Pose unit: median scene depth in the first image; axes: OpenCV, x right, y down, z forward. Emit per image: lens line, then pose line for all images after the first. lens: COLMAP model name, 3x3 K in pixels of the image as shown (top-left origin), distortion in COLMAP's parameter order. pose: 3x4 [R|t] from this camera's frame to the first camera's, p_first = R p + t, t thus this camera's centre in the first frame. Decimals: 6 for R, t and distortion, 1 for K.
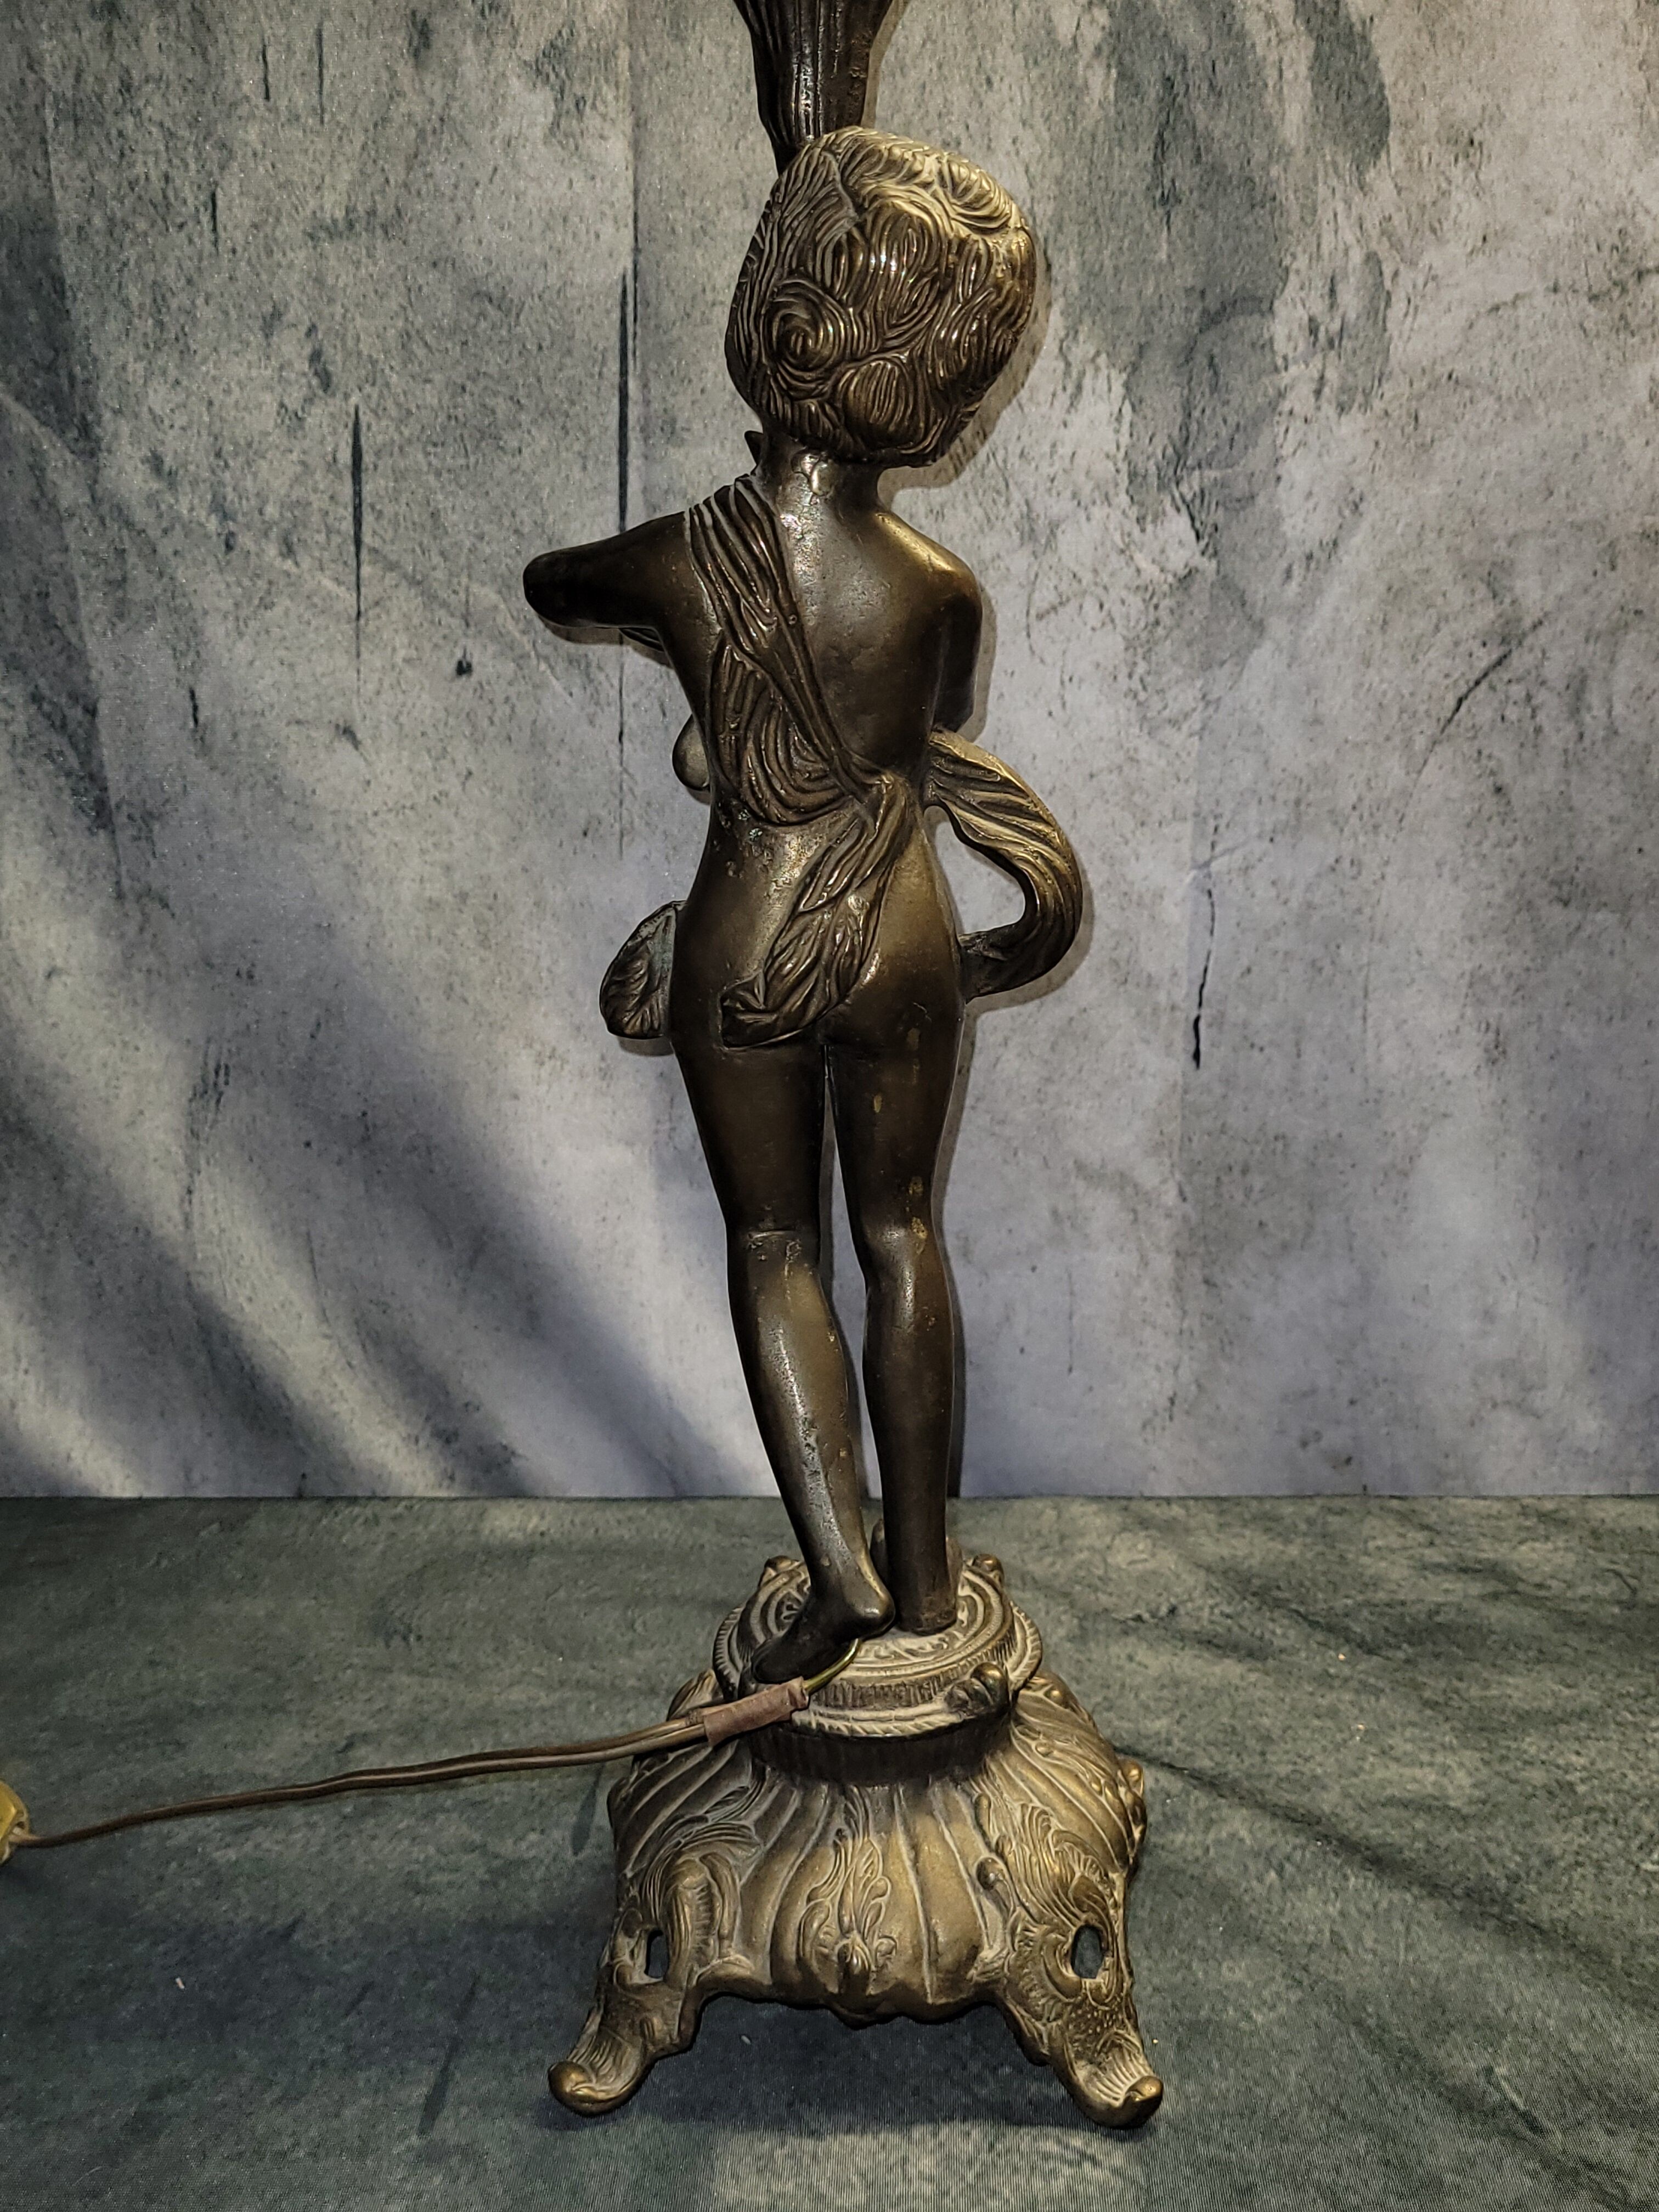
lens RADIAL K [[2352.8, 0, 838.6], [0, 2352.8, 1122.1], [0, 0, 1]] dist [0.021192, 0.000000]
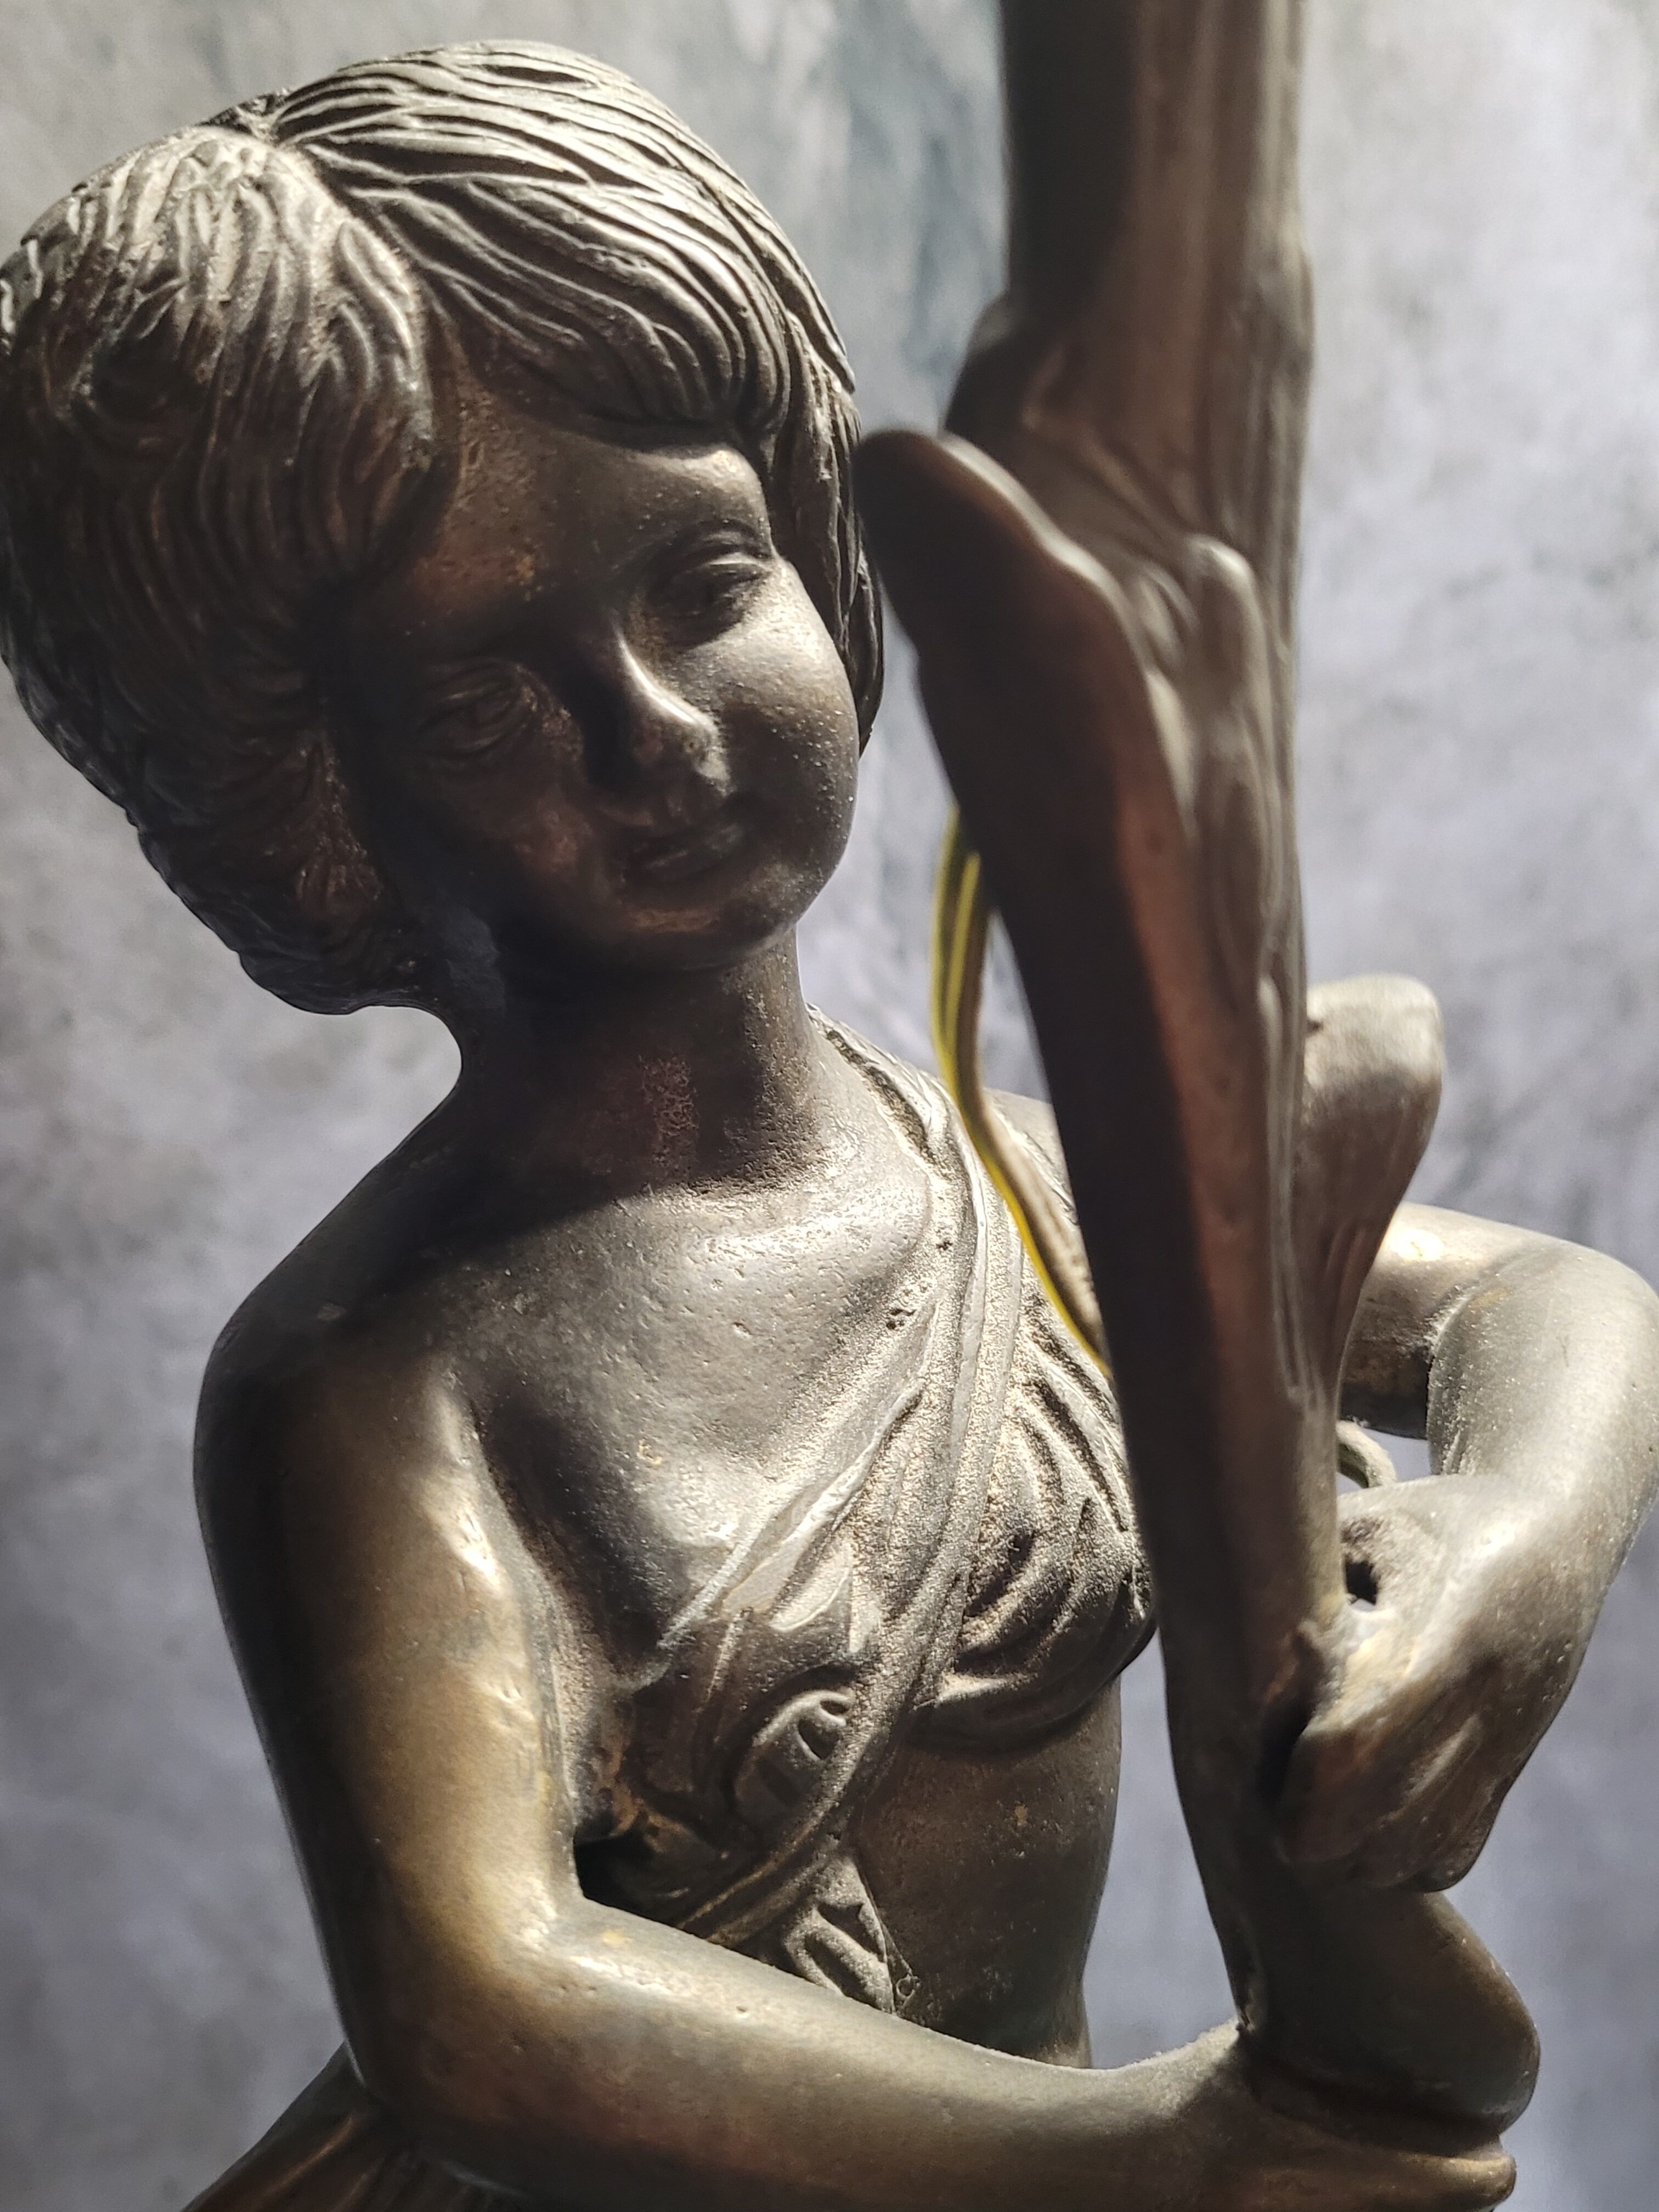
lens RADIAL K [[2352.8, 0, 826.6], [0, 2352.8, 1067.7], [0, 0, 1]] dist [0.021192, 0.000000]
pose [[0.916993, -0.041786, 0.396709, -0.090901], [0.090767, 0.990268, -0.105500, -0.179765], [-0.388440, 0.132751, 0.911862, 0.541817]]
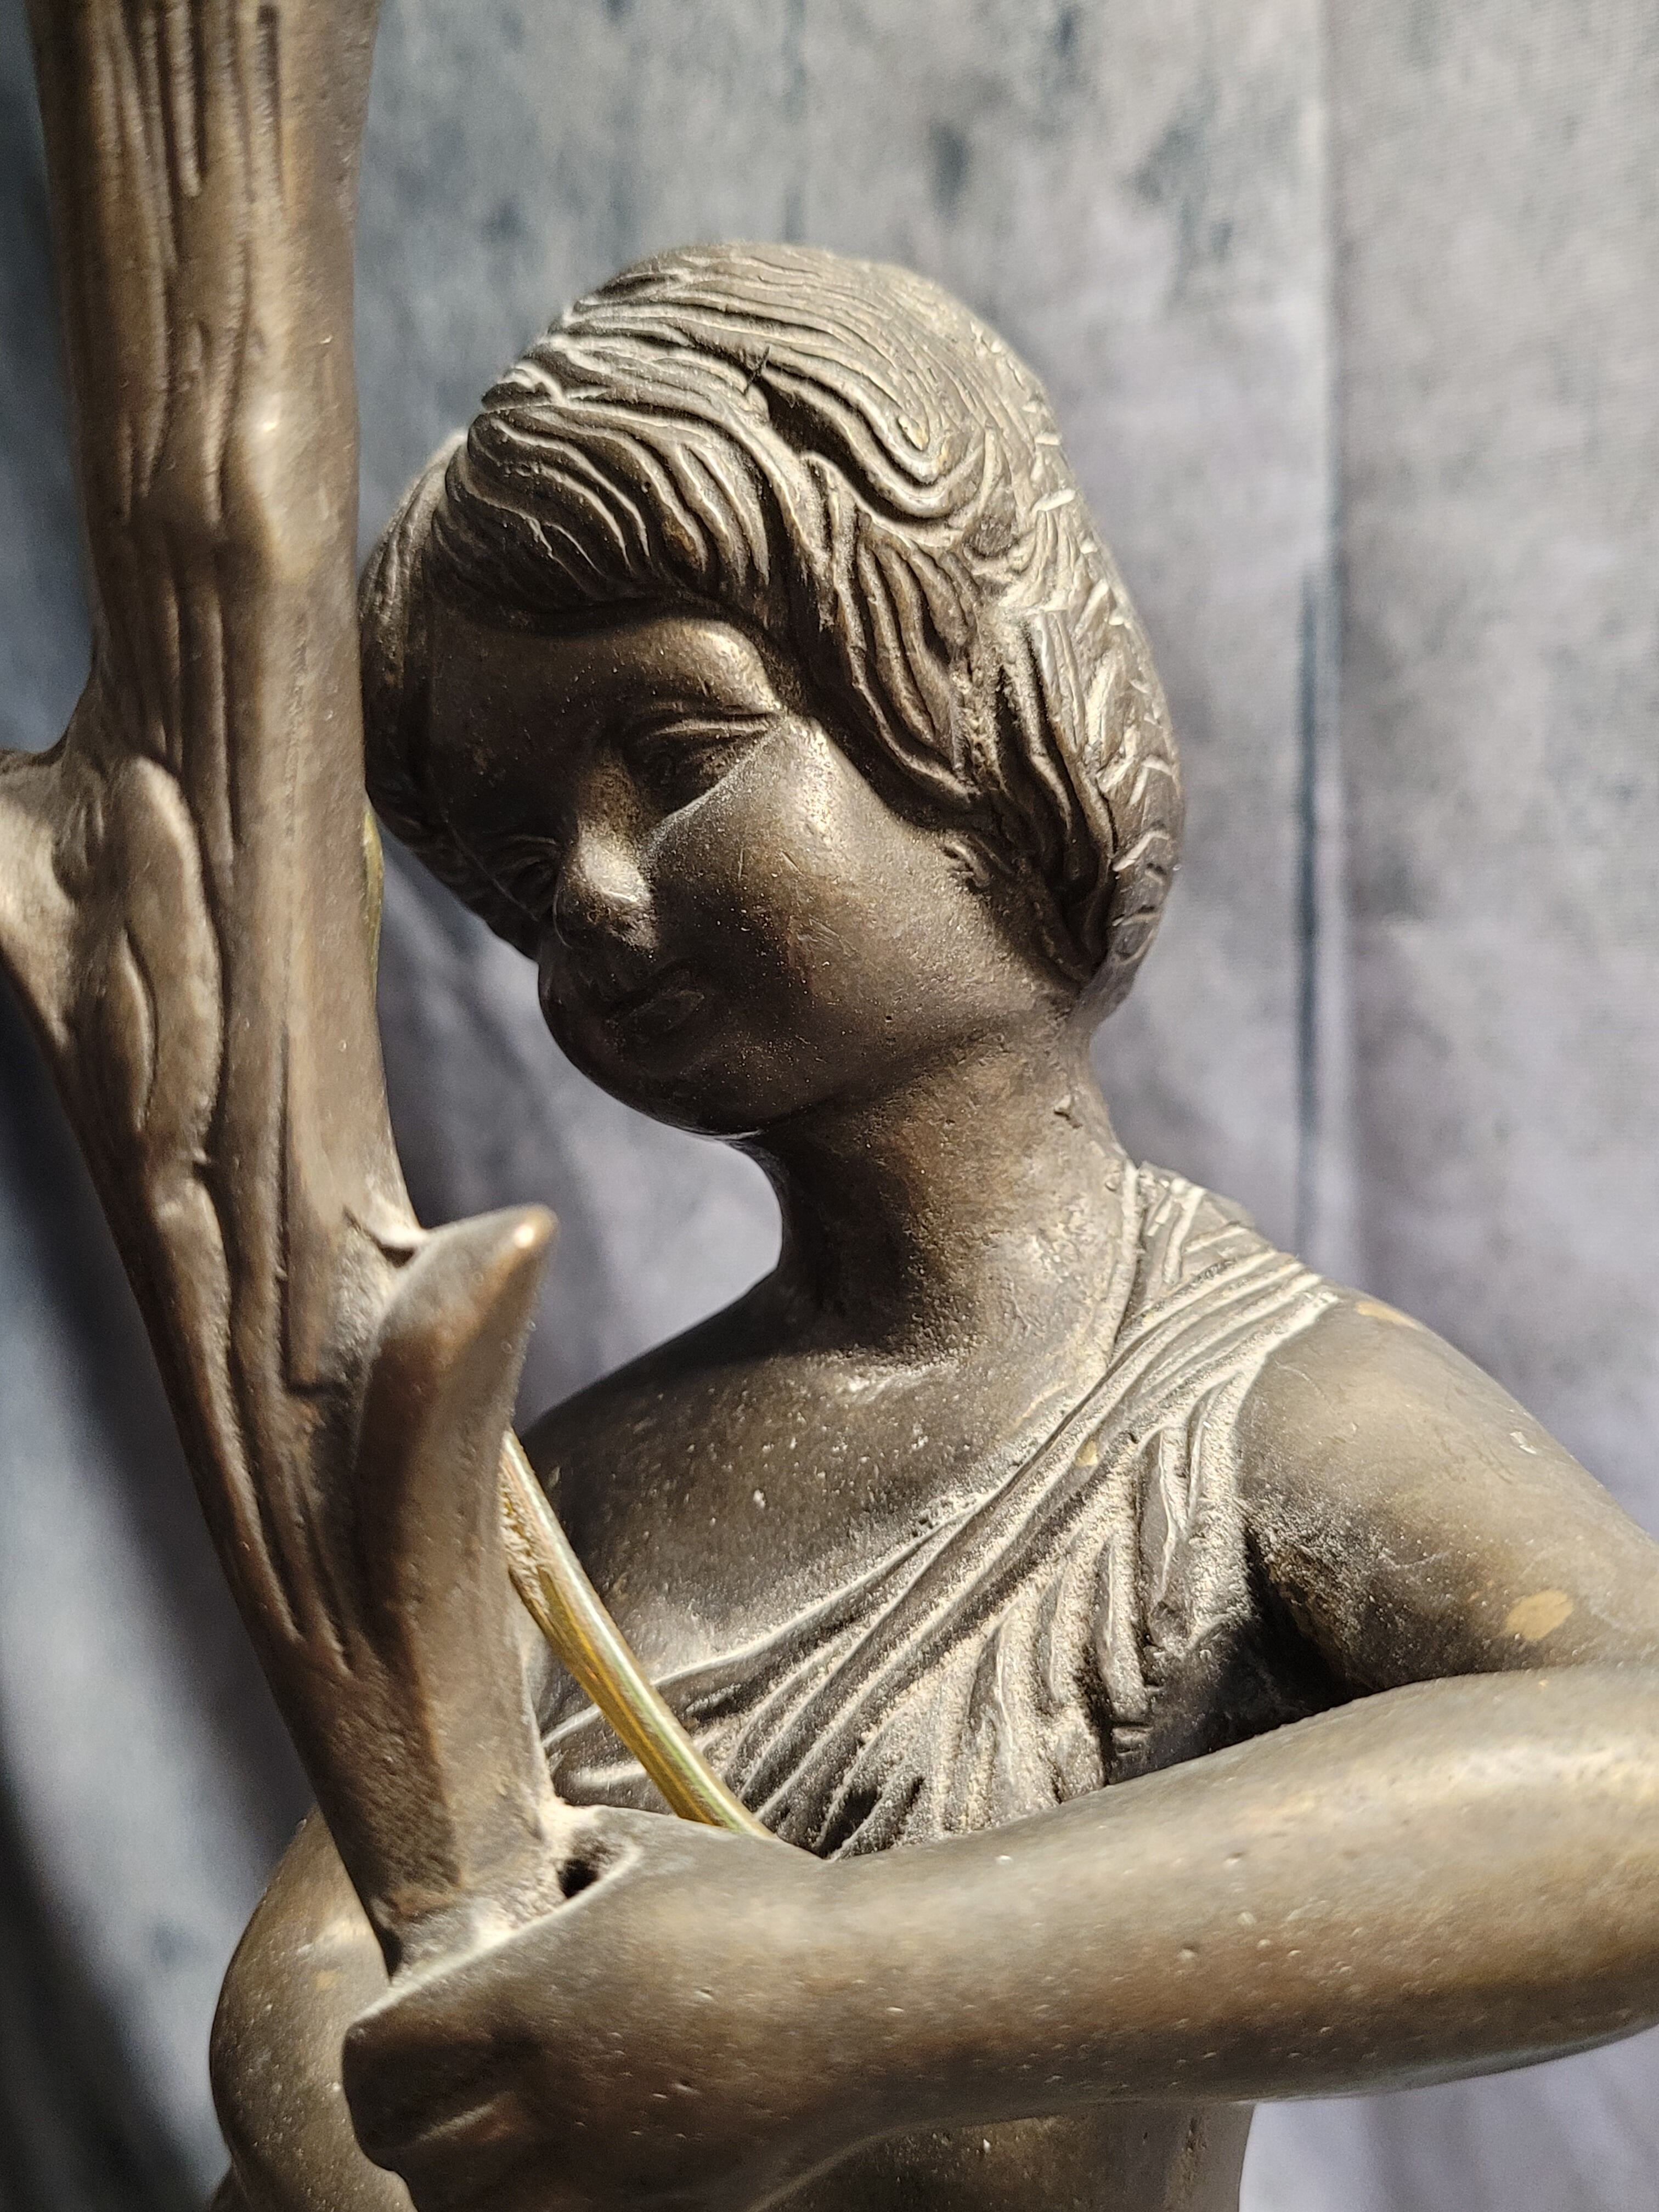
lens RADIAL K [[2352.8, 0, 831.5], [0, 2352.8, 1074.8], [0, 0, 1]] dist [0.021192, 0.000000]
pose [[0.809982, 0.033212, -0.585514, 0.105548], [-0.117897, 0.987234, -0.107096, -0.194532], [0.574482, 0.155776, 0.803557, 0.571049]]
